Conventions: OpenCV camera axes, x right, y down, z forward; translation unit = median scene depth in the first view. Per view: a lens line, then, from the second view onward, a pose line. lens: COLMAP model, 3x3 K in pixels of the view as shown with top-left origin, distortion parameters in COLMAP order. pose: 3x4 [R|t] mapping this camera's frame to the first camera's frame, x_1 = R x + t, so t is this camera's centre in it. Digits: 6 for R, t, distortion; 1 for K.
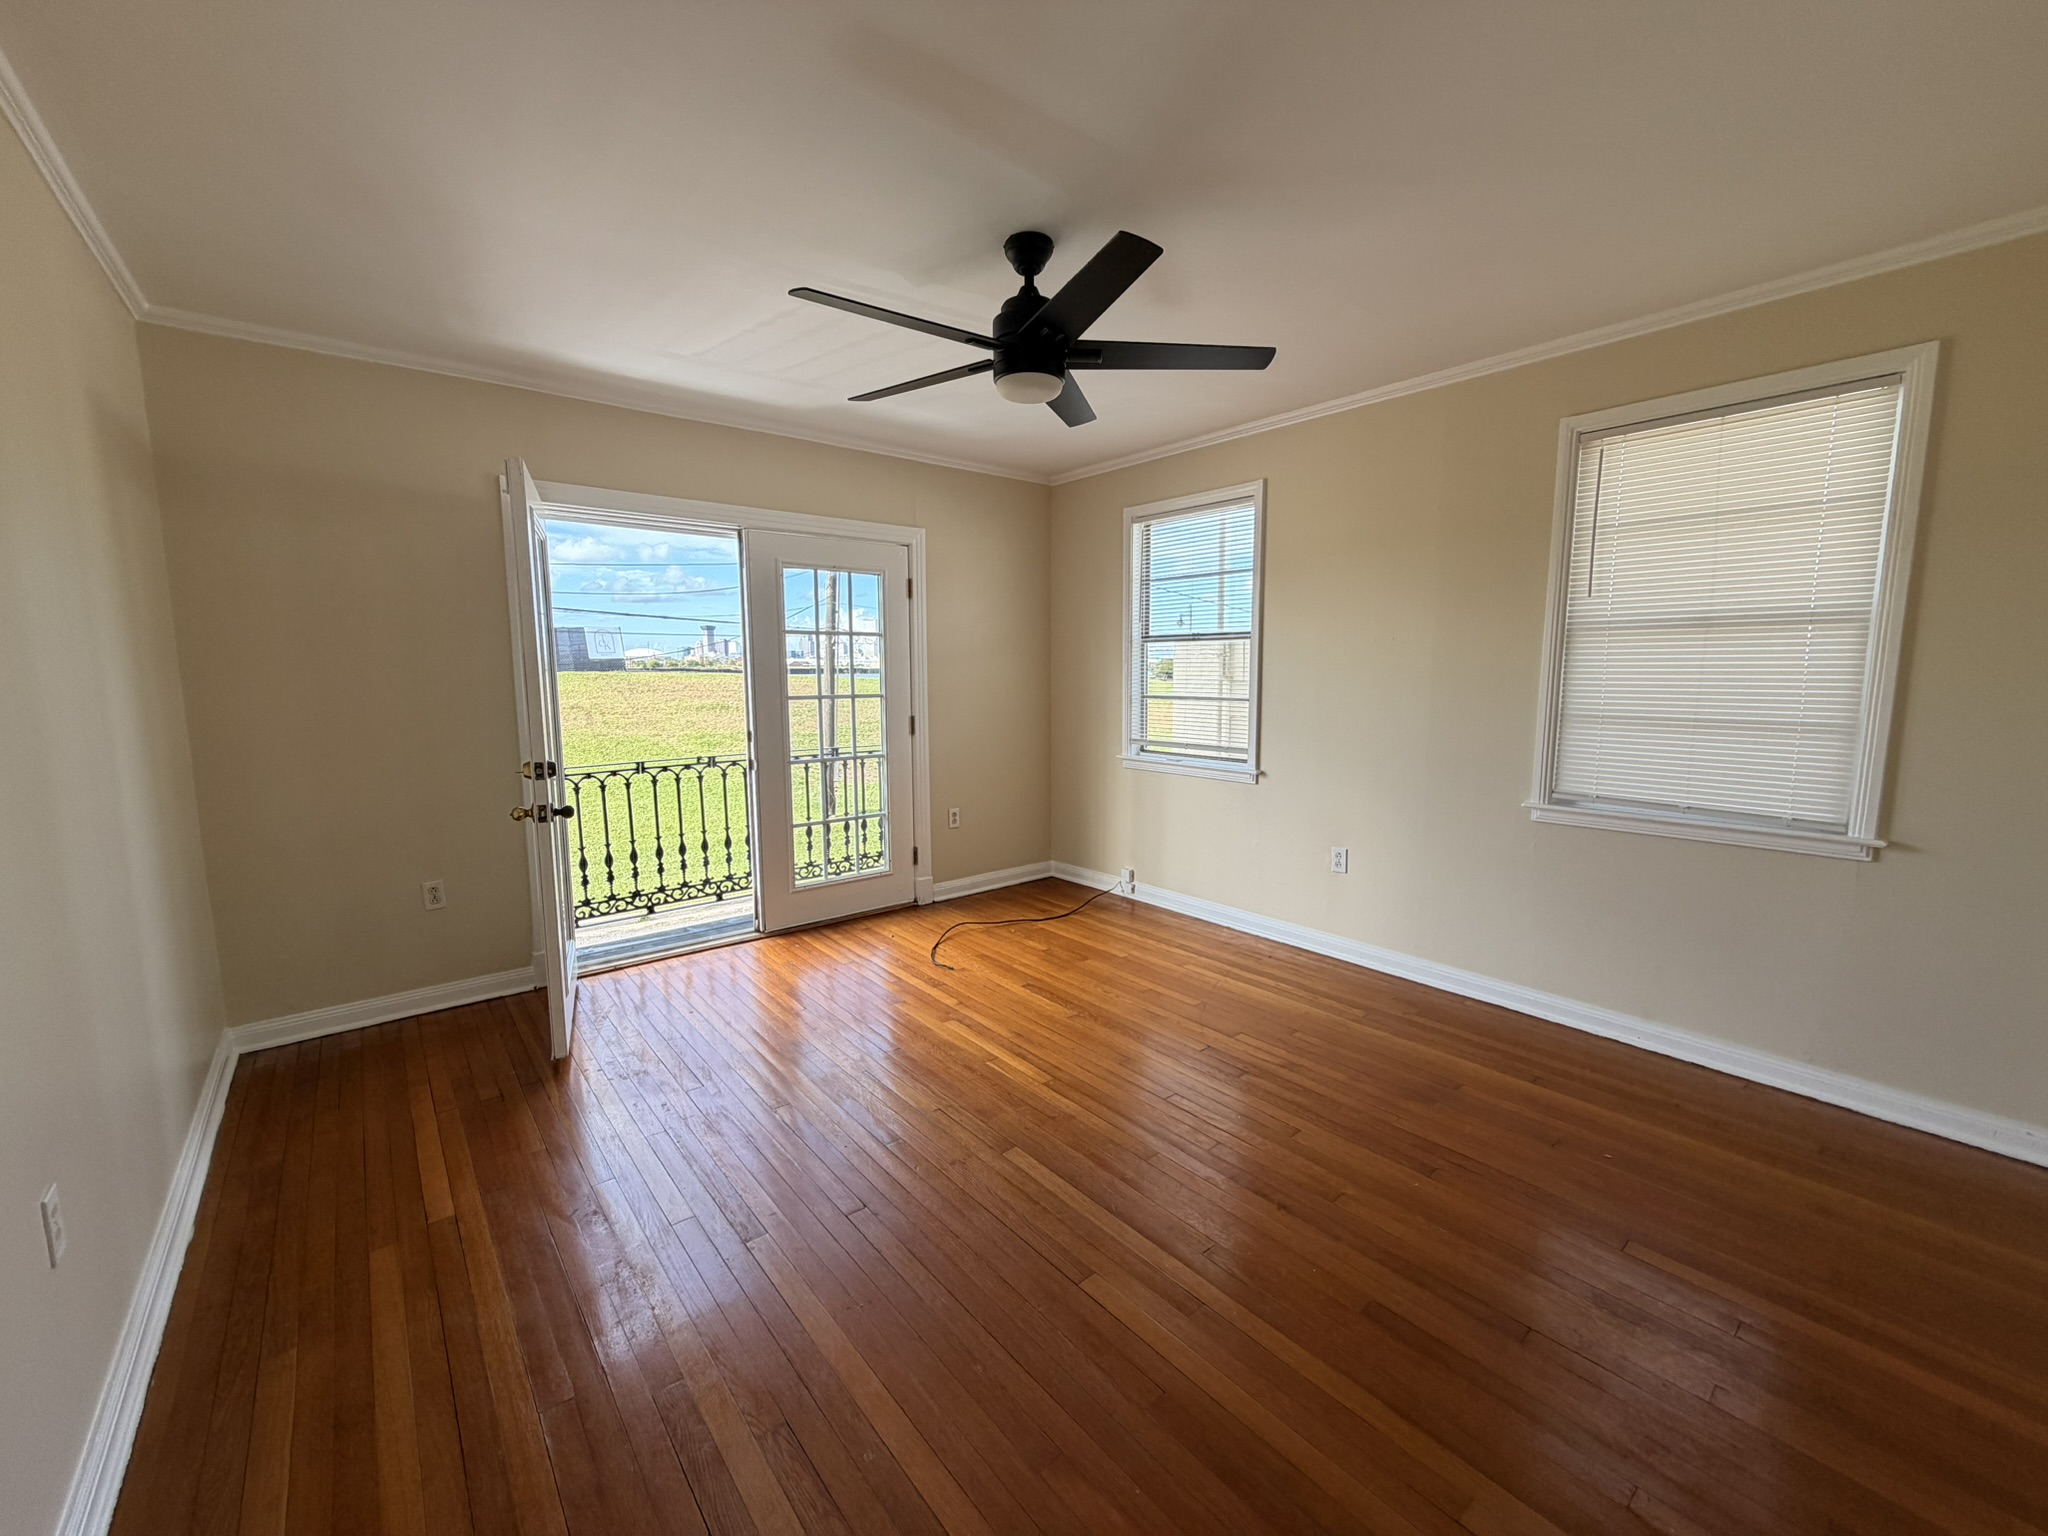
lens RADIAL K [[819.7, 0, 1026.5], [0, 819.7, 772.2], [0, 0, 1]] dist [-0.001010, -0.000257]
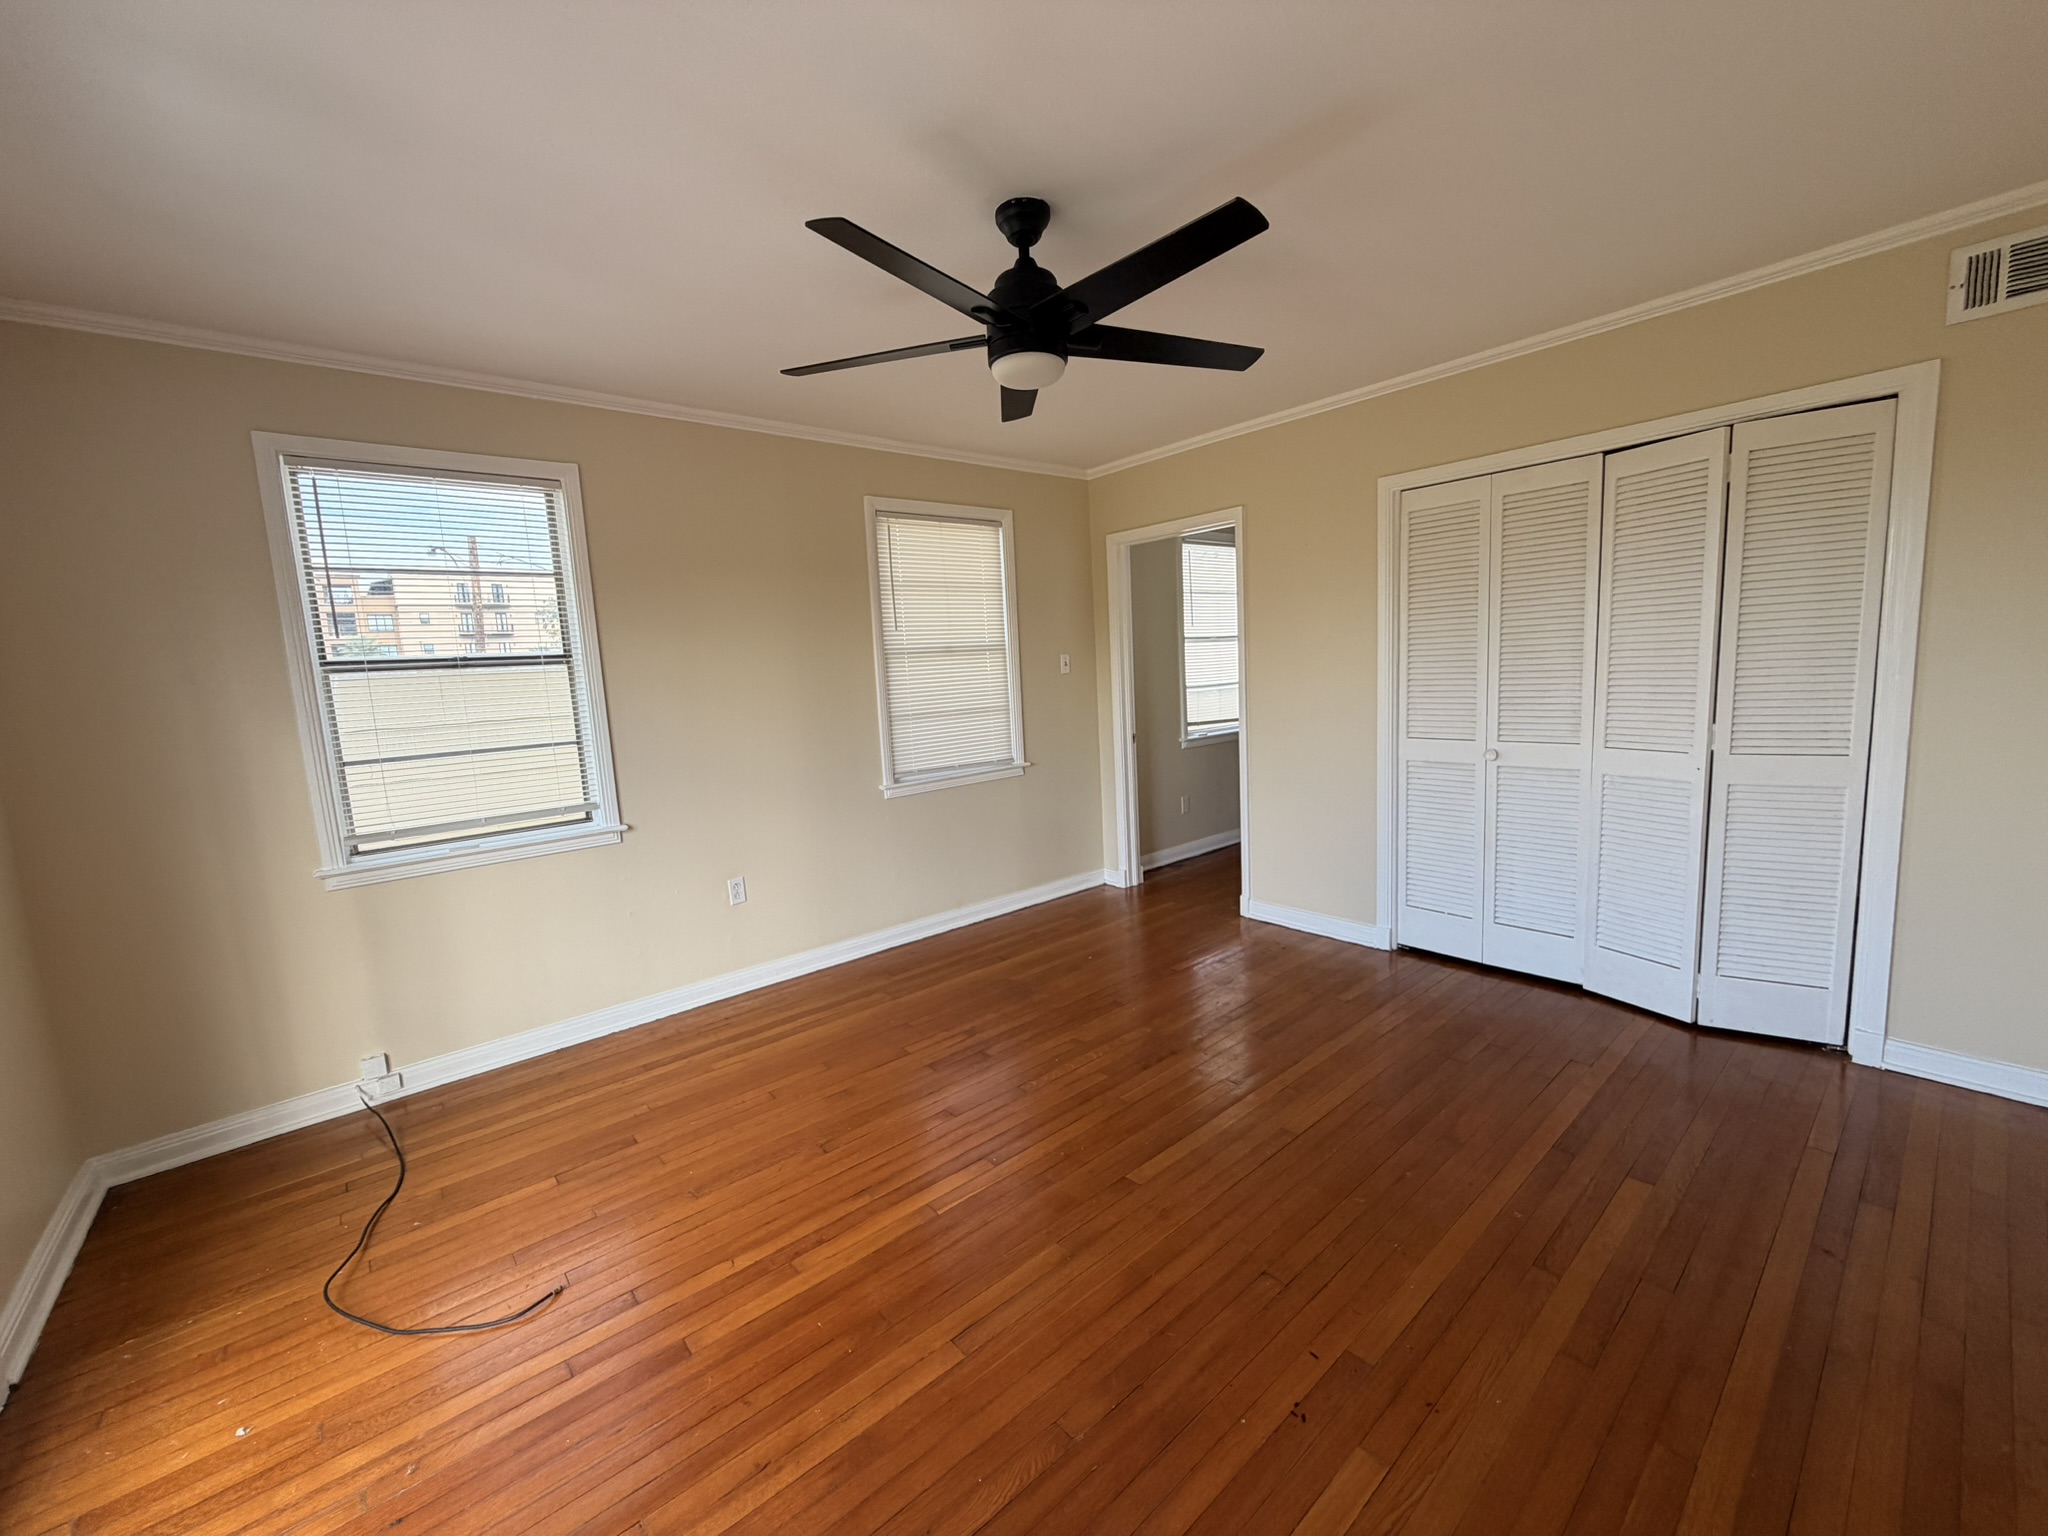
lens RADIAL K [[815.7, 0, 1019.1], [0, 815.7, 768.2], [0, 0, 1]] dist [-0.001620, -0.000185]
pose [[-0.015327, -0.121109, 0.992521, -0.663889], [0.180481, 0.975998, 0.121880, -0.107814], [-0.983459, 0.180999, 0.006899, 0.764353]]
